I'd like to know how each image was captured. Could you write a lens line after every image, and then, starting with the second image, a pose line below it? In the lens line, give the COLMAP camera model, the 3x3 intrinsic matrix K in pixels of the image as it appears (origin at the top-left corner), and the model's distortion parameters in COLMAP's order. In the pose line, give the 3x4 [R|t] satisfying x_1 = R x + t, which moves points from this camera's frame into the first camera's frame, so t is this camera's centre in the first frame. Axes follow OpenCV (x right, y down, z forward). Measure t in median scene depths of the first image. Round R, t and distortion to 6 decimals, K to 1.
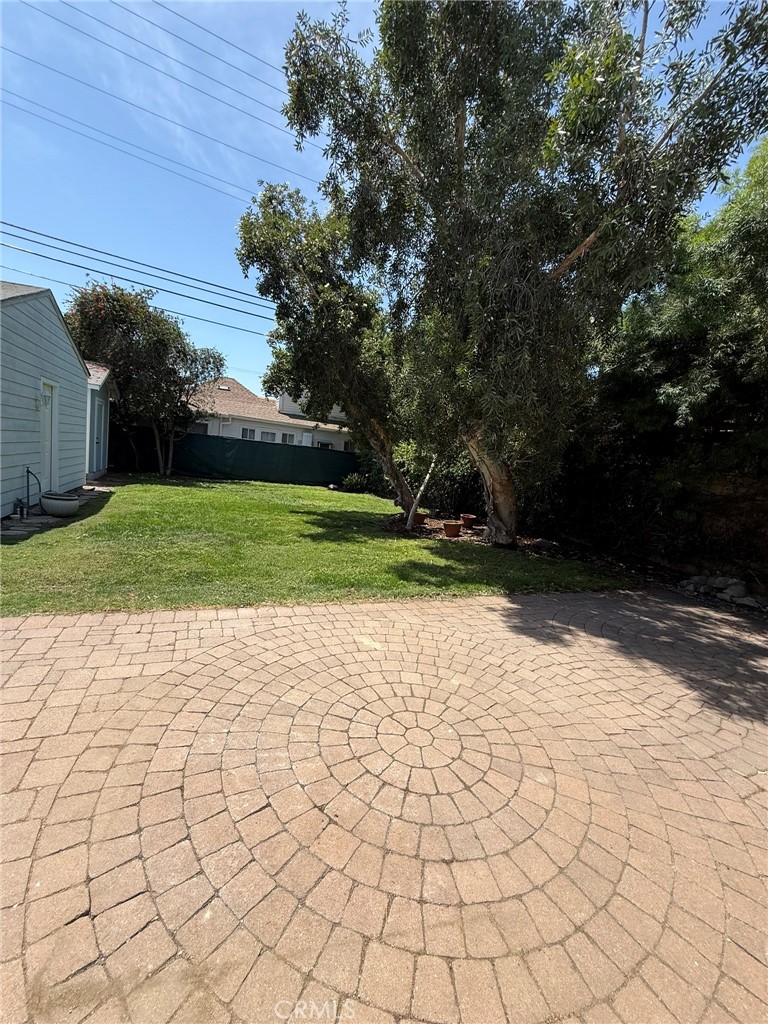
lens RADIAL K [[410.0, 0, 386.1], [0, 410.0, 508.0], [0, 0, 1]] dist [0.001488, 0.000086]
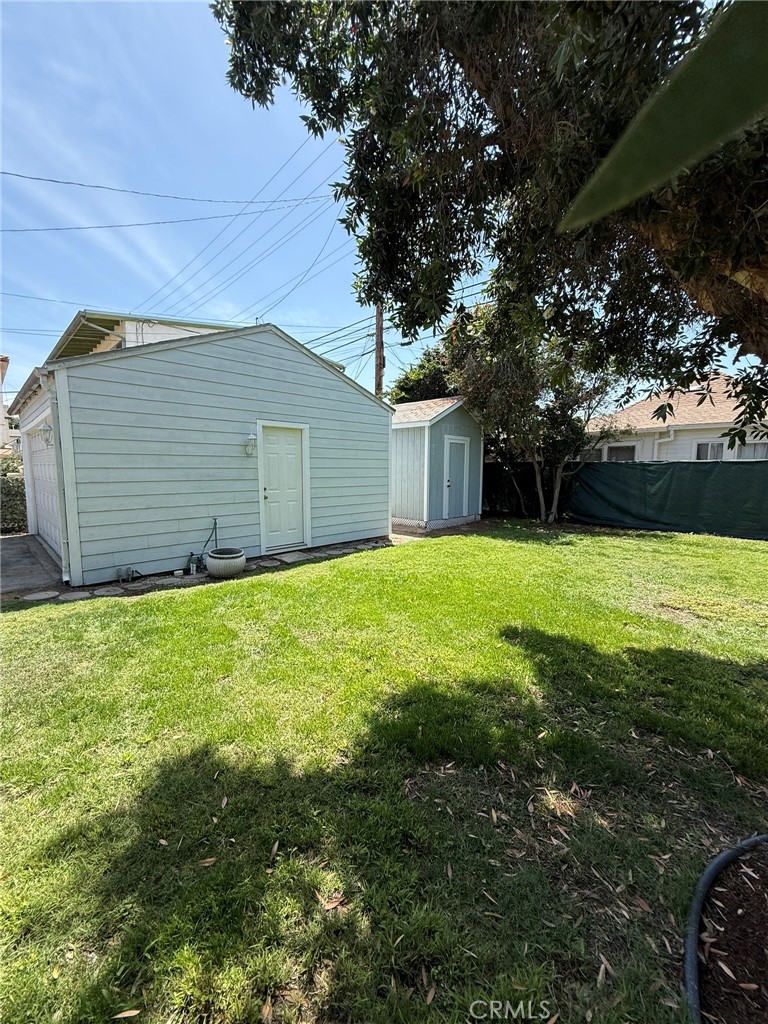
lens RADIAL K [[410.0, 0, 383.6], [0, 410.0, 503.5], [0, 0, 1]] dist [0.001488, 0.000086]
pose [[0.361195, -0.031146, -0.931970, 0.111593], [-0.071784, 0.995548, -0.061091, -0.097590], [0.929723, 0.088966, 0.357351, 0.947730]]
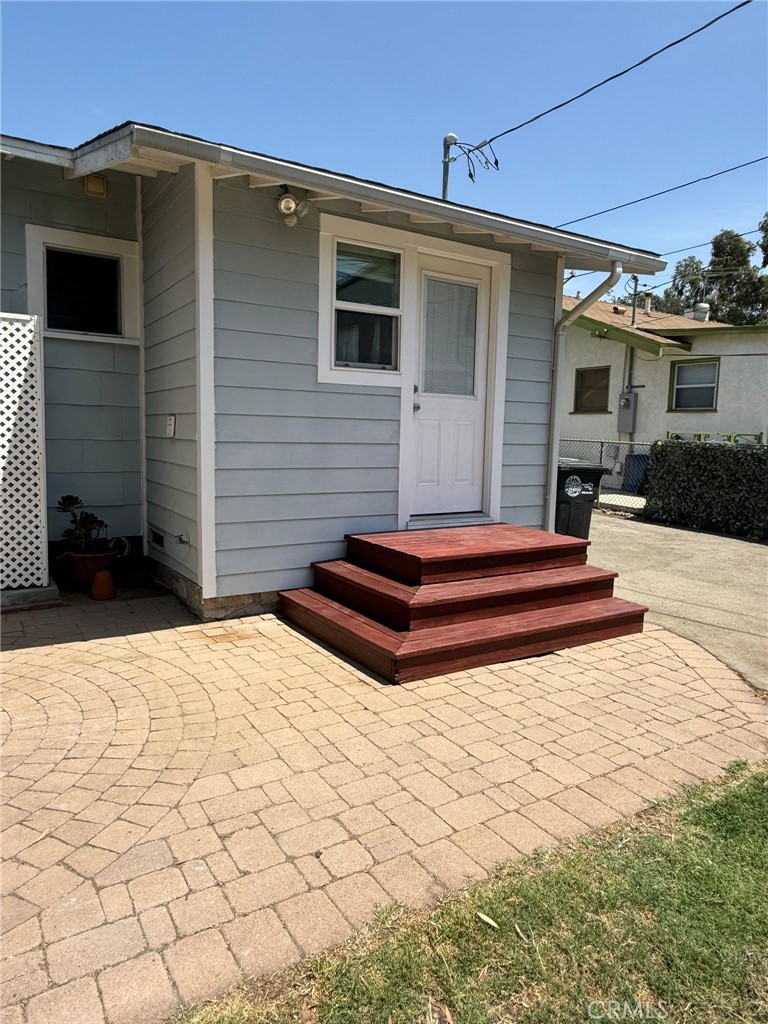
lens RADIAL K [[665.7, 0, 391.0], [0, 665.7, 512.0], [0, 0, 1]] dist [0.001209, -0.001826]
pose [[-0.979747, -0.116843, -0.162617, -0.216351], [-0.150876, 0.964698, 0.215858, -0.097117], [0.131654, 0.236021, -0.962788, 0.678846]]
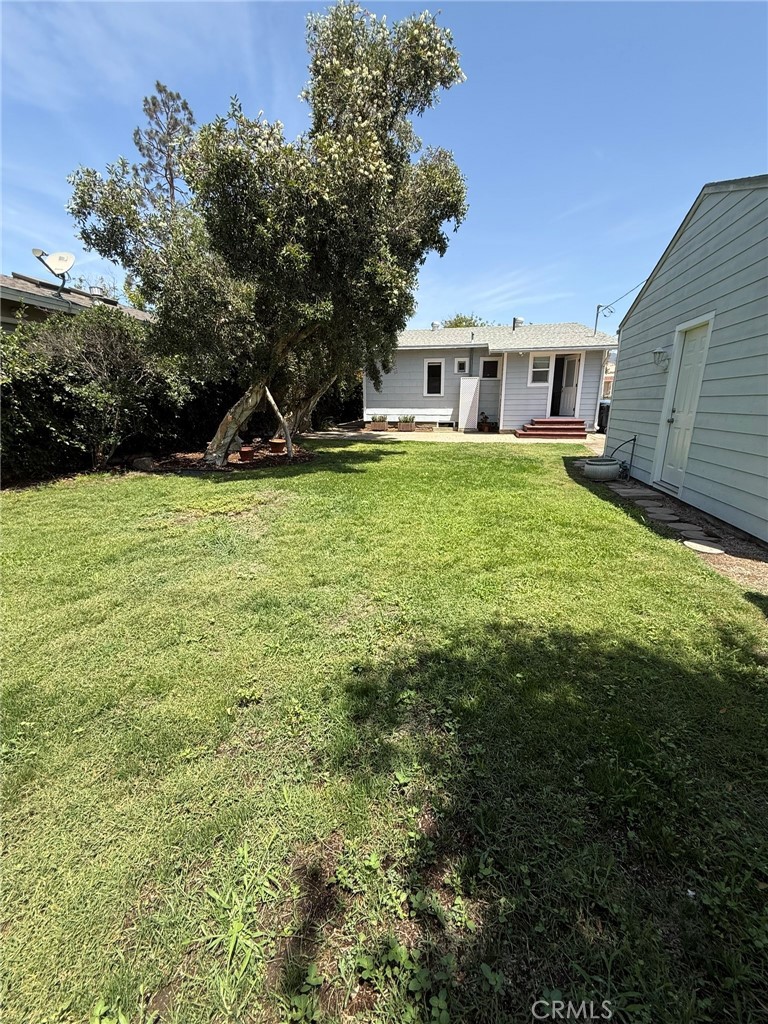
lens RADIAL K [[410.0, 0, 383.3], [0, 410.0, 512.2], [0, 0, 1]] dist [0.001488, 0.000086]
pose [[-0.794478, -0.258049, 0.549741, -1.041976], [-0.013165, 0.912338, 0.409227, -0.350018], [-0.607151, 0.317885, -0.728229, 2.280891]]
